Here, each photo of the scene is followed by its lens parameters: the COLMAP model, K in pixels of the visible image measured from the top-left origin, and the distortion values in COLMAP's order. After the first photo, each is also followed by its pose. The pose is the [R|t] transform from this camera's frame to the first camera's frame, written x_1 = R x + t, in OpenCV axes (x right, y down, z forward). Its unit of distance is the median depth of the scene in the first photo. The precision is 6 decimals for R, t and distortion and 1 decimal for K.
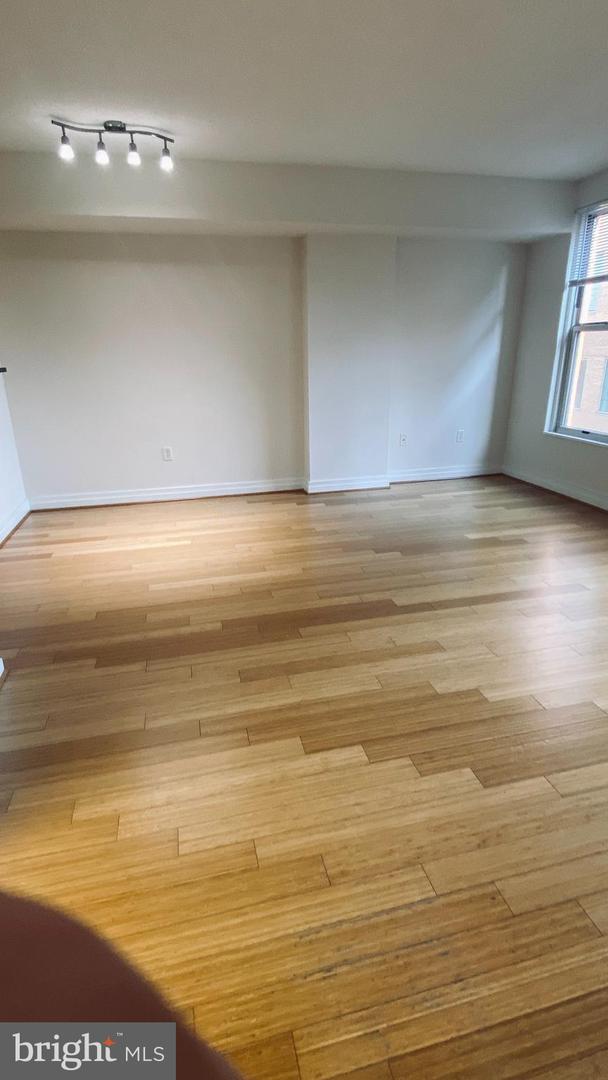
lens RADIAL K [[529.5, 0, 303.6], [0, 529.5, 532.8], [0, 0, 1]] dist [0.046166, -0.040308]
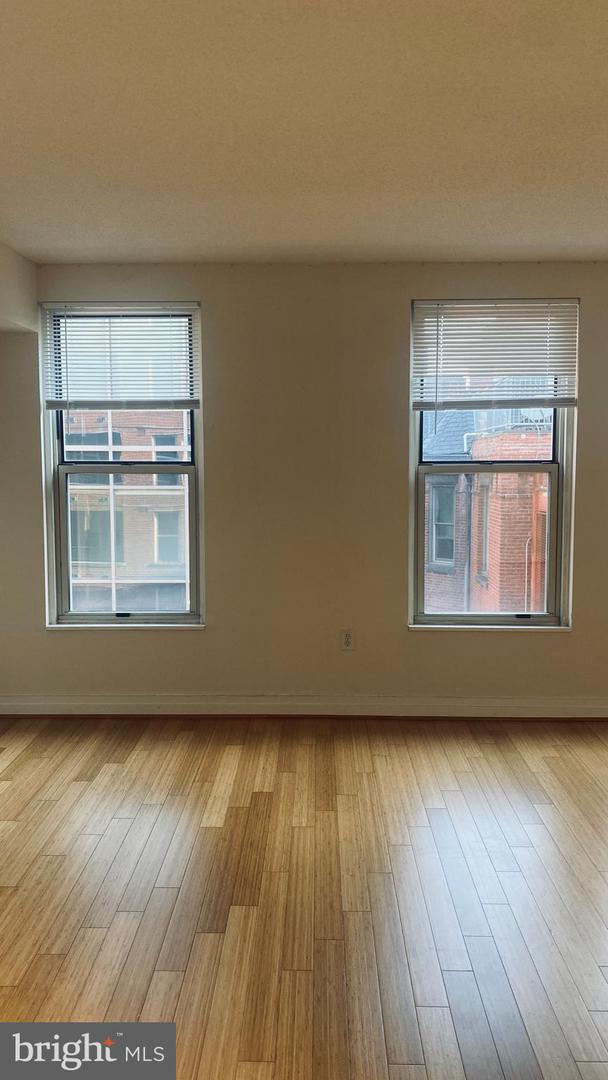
lens RADIAL K [[828.2, 0, 296.2], [0, 828.2, 535.3], [0, 0, 1]] dist [0.054073, -0.047065]
pose [[0.256510, -0.092769, 0.962079, -0.420097], [0.313008, 0.949716, 0.008123, -0.226984], [-0.914455, 0.299055, 0.272649, 0.492885]]
